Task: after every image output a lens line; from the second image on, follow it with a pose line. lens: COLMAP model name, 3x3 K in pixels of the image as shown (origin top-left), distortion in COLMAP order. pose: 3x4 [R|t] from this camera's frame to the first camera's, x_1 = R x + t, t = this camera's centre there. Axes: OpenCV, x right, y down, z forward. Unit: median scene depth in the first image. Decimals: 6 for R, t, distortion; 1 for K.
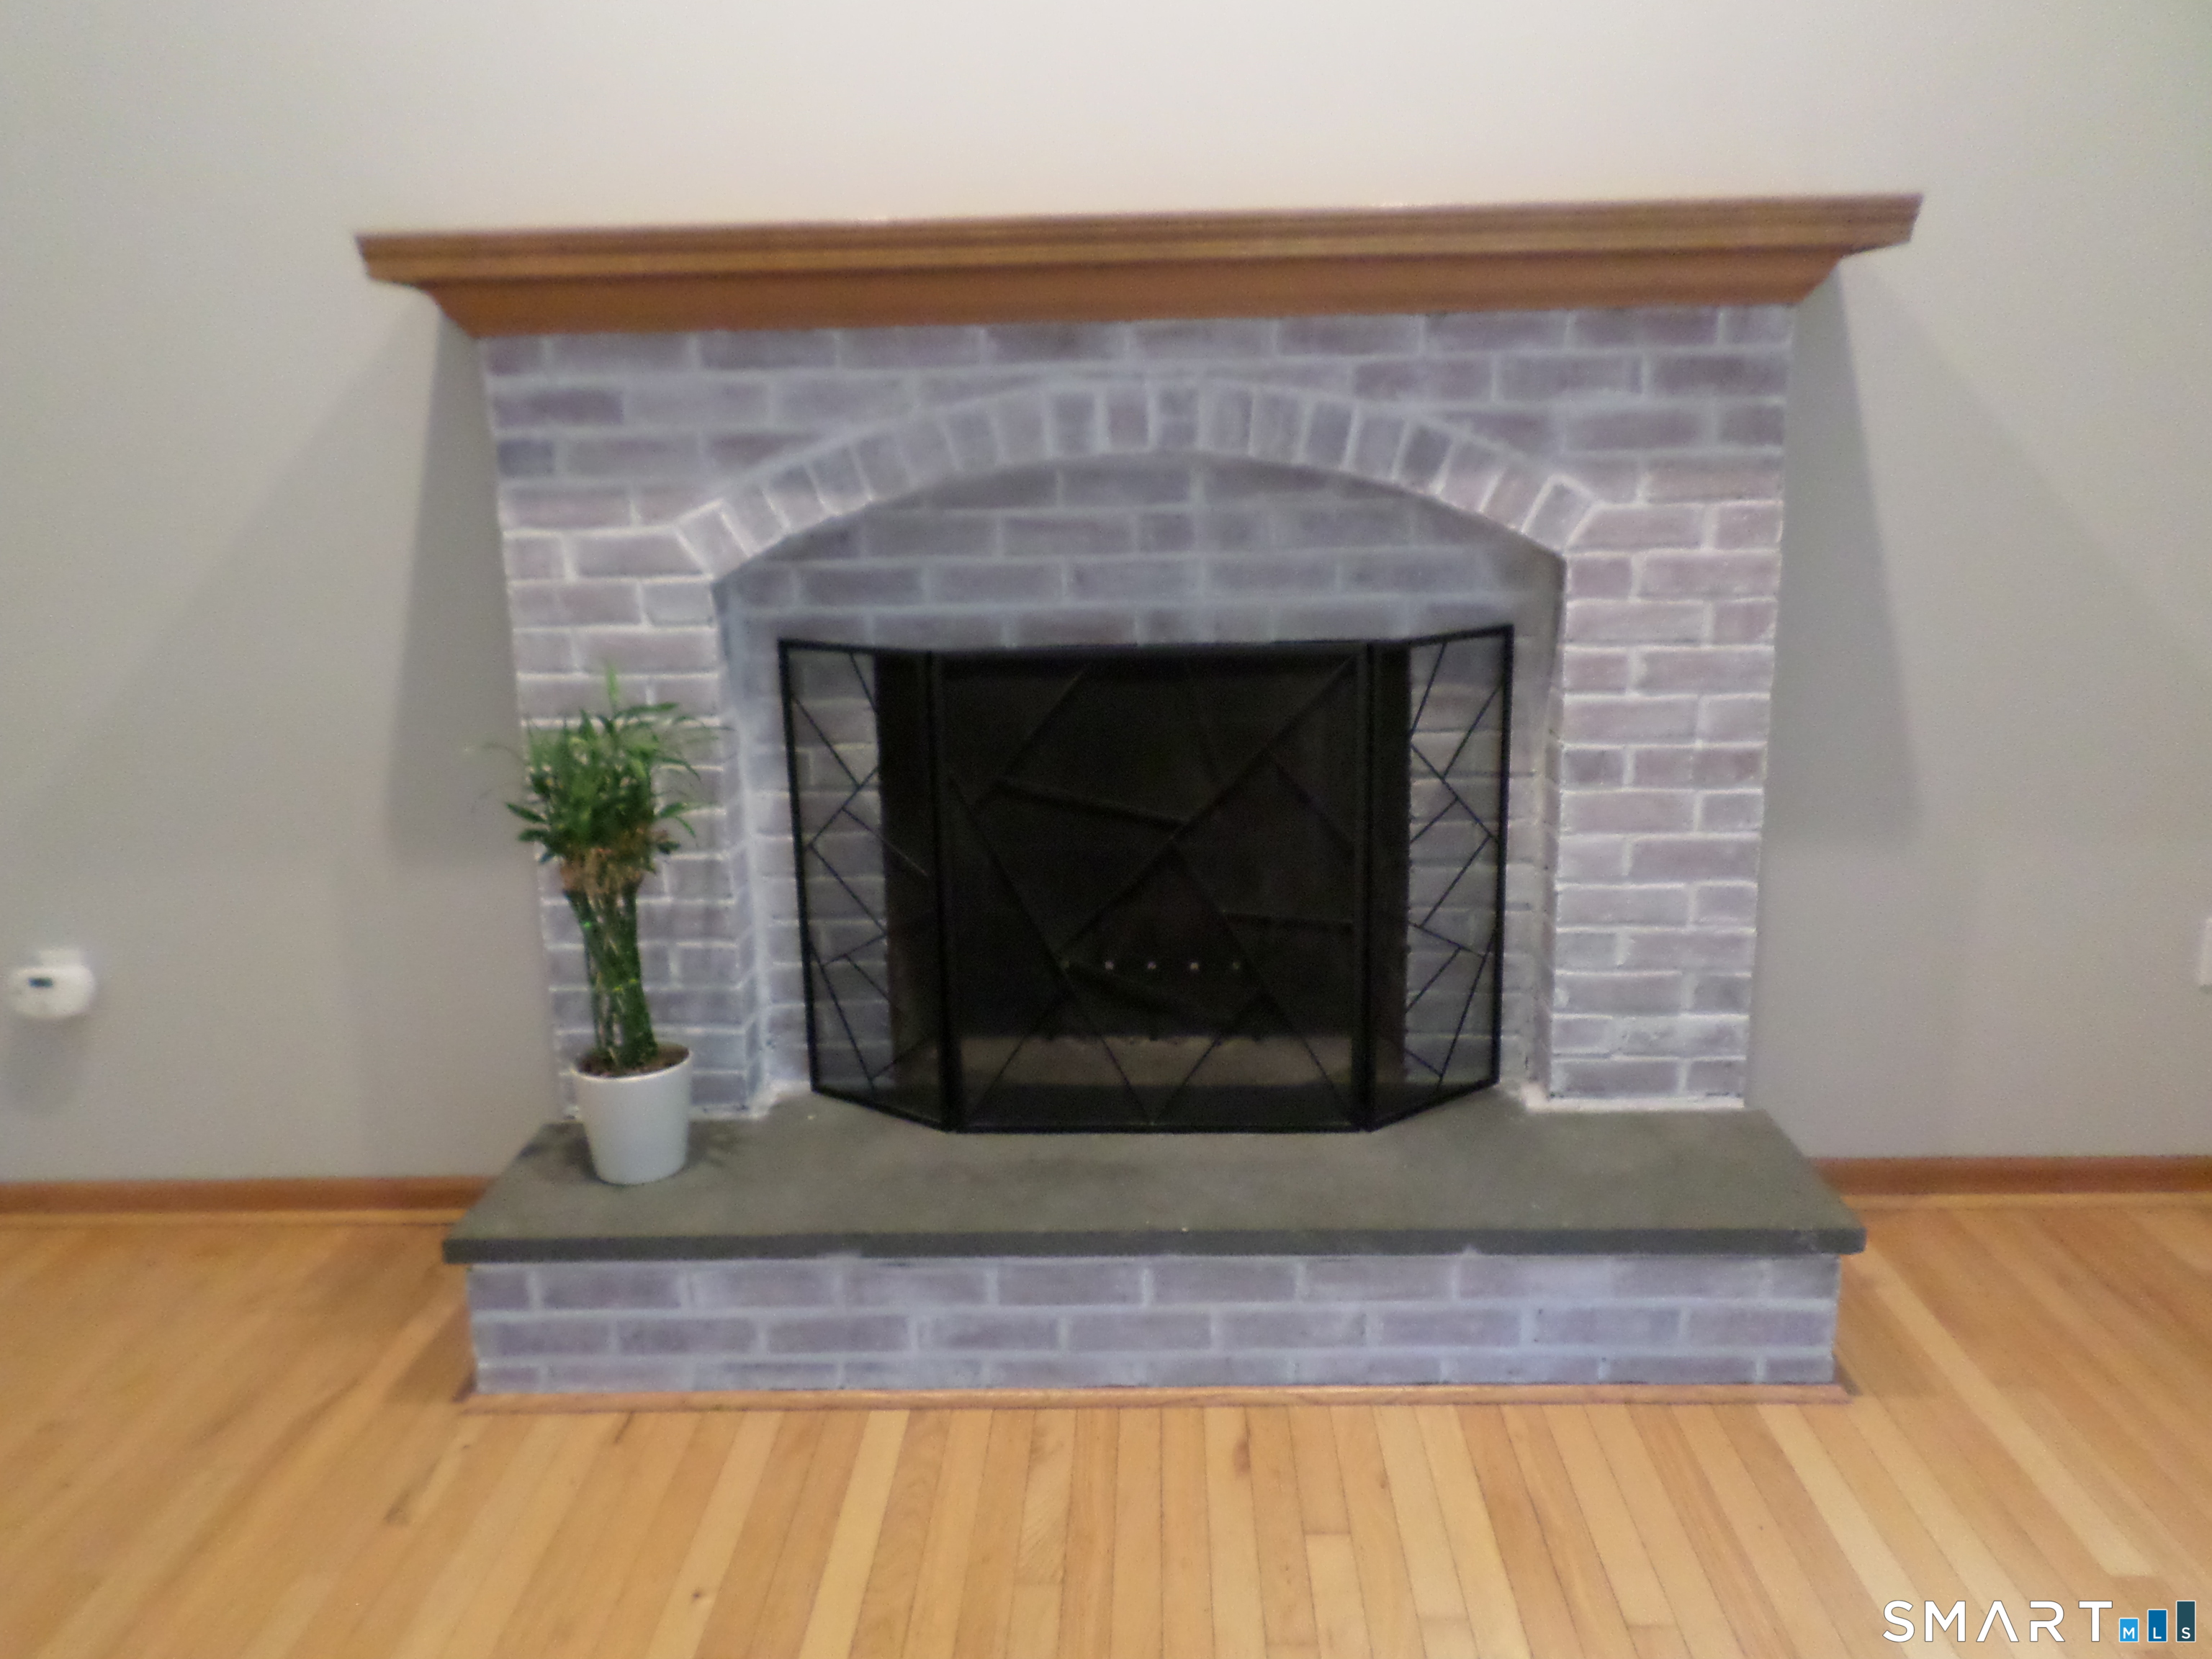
lens RADIAL K [[1722.6, 0, 1114.6], [0, 1722.6, 832.7], [0, 0, 1]] dist [-0.000176, -0.001644]
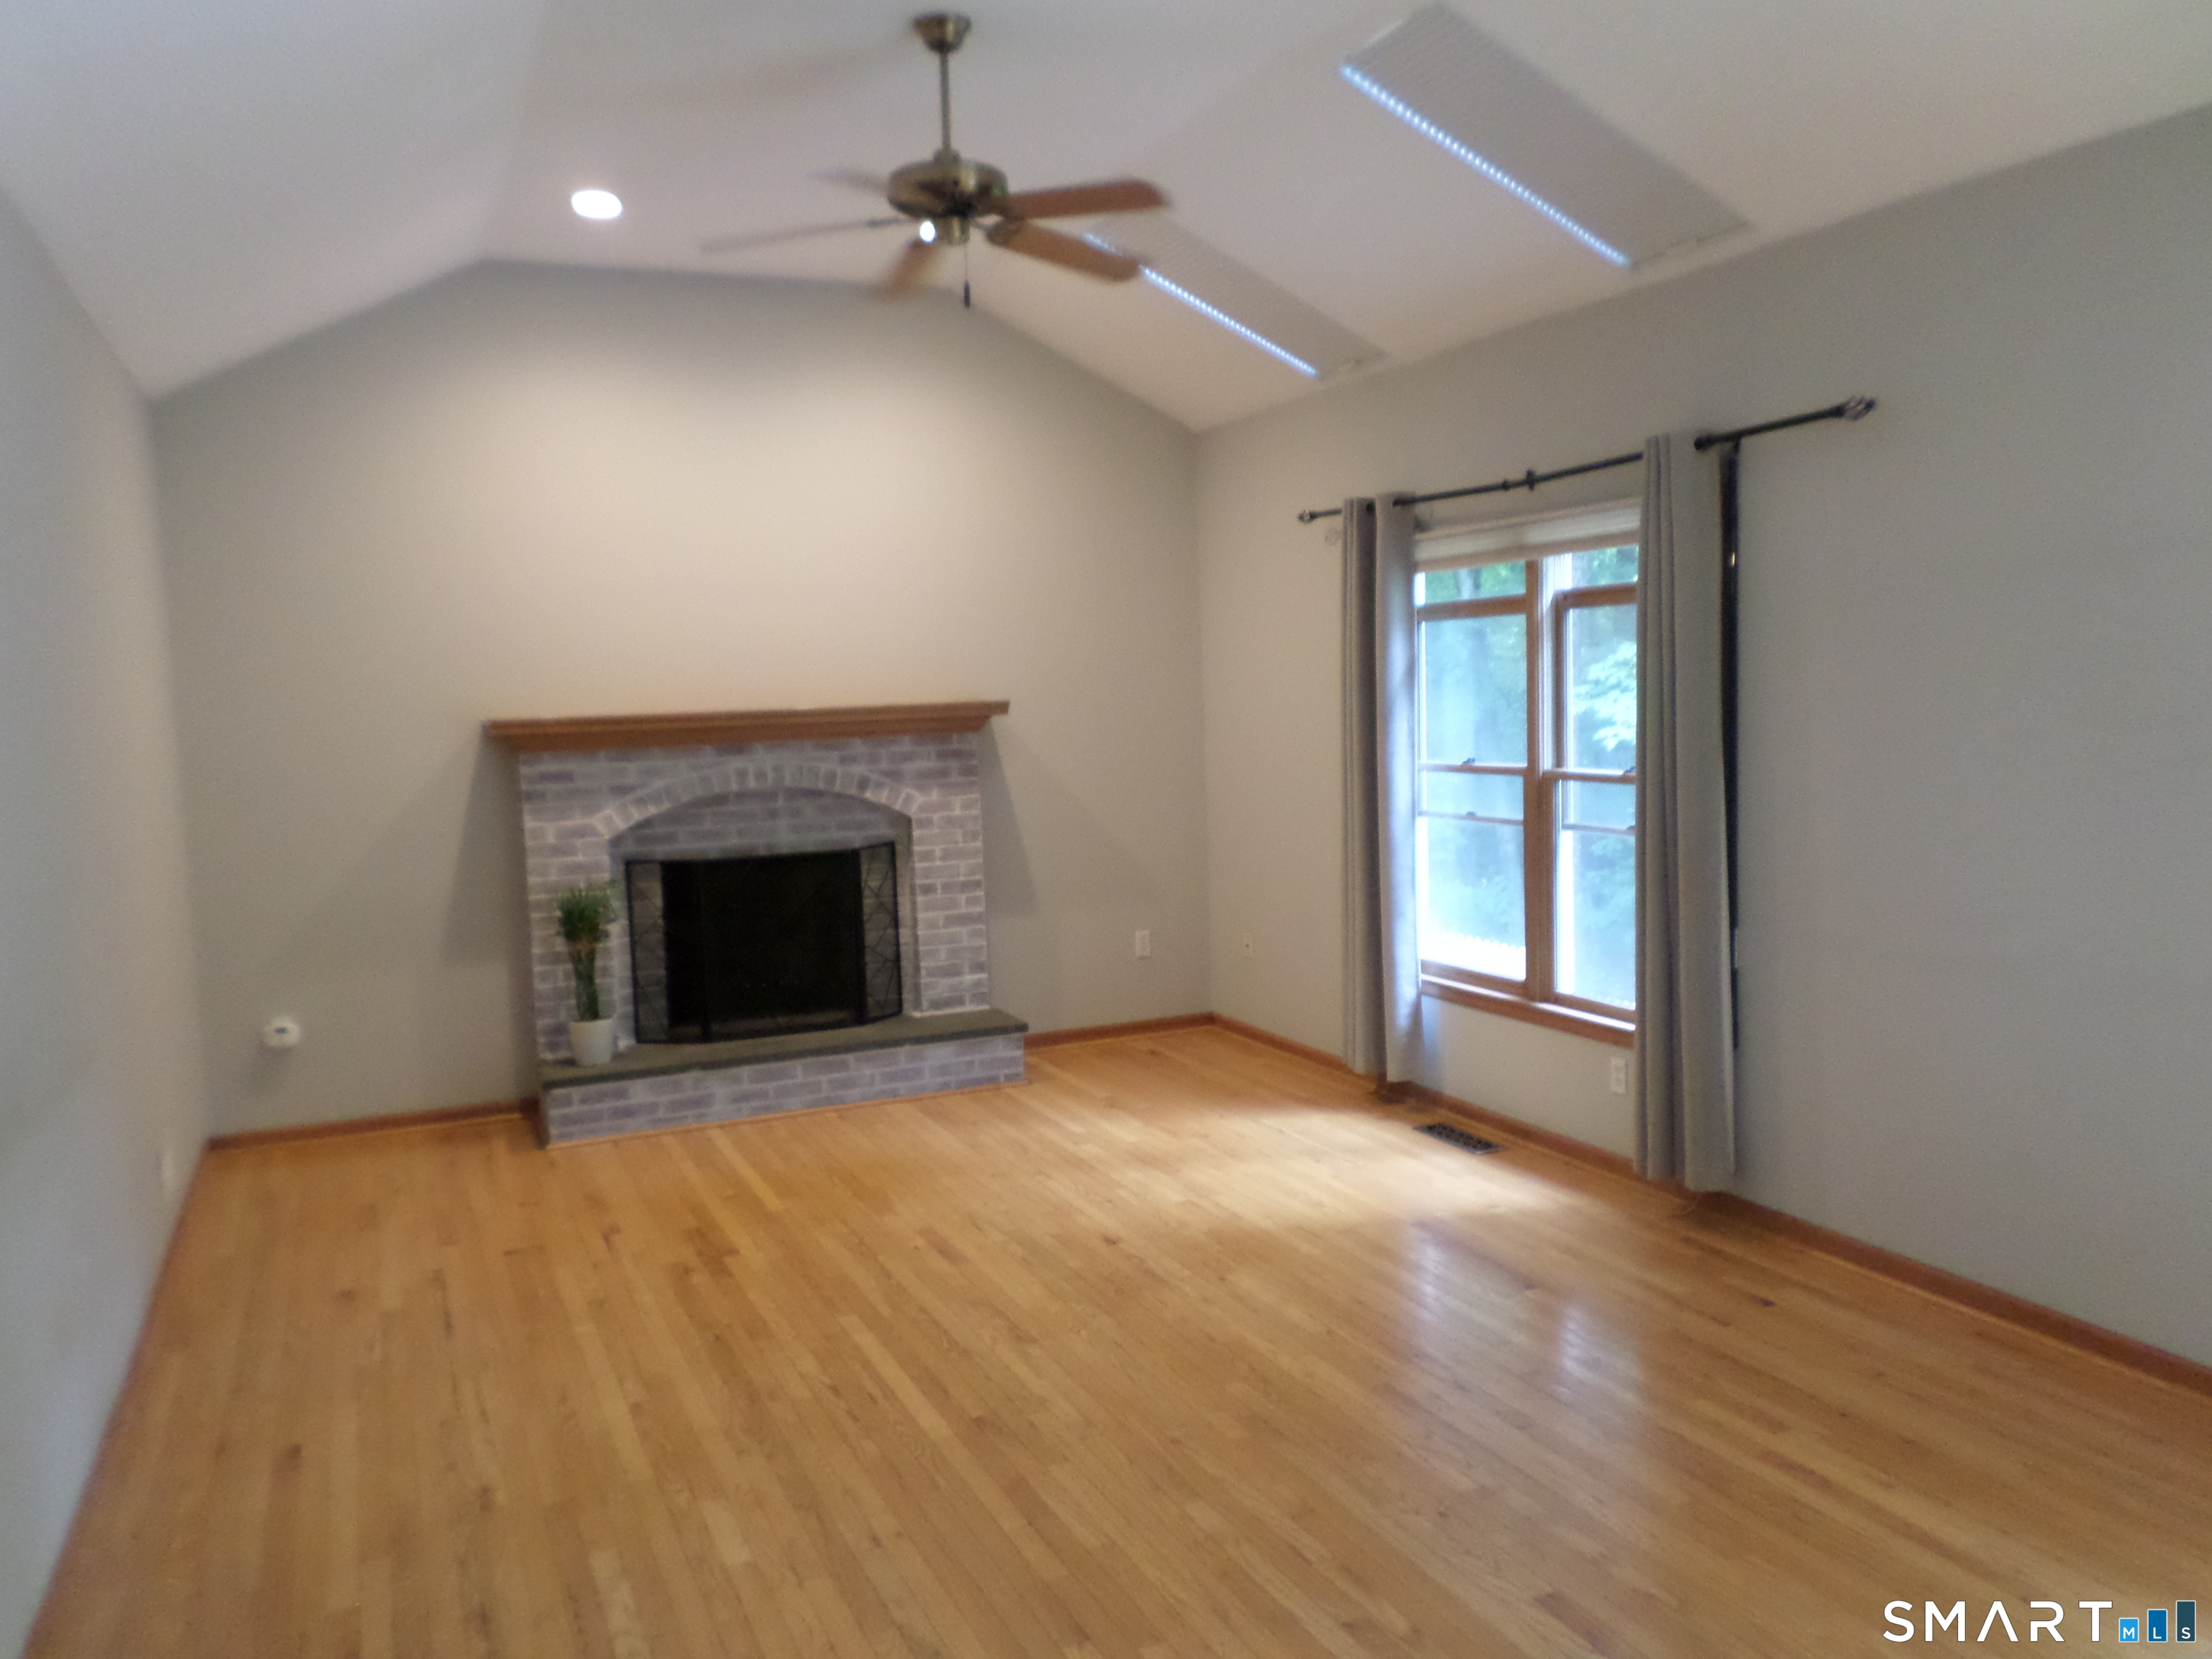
lens RADIAL K [[1722.6, 0, 1114.6], [0, 1722.6, 832.7], [0, 0, 1]] dist [-0.000176, -0.001644]
pose [[0.905726, -0.045949, 0.421366, -0.648938], [0.115695, 0.983158, -0.141475, 0.314915], [-0.407769, 0.176888, 0.895788, -1.725323]]
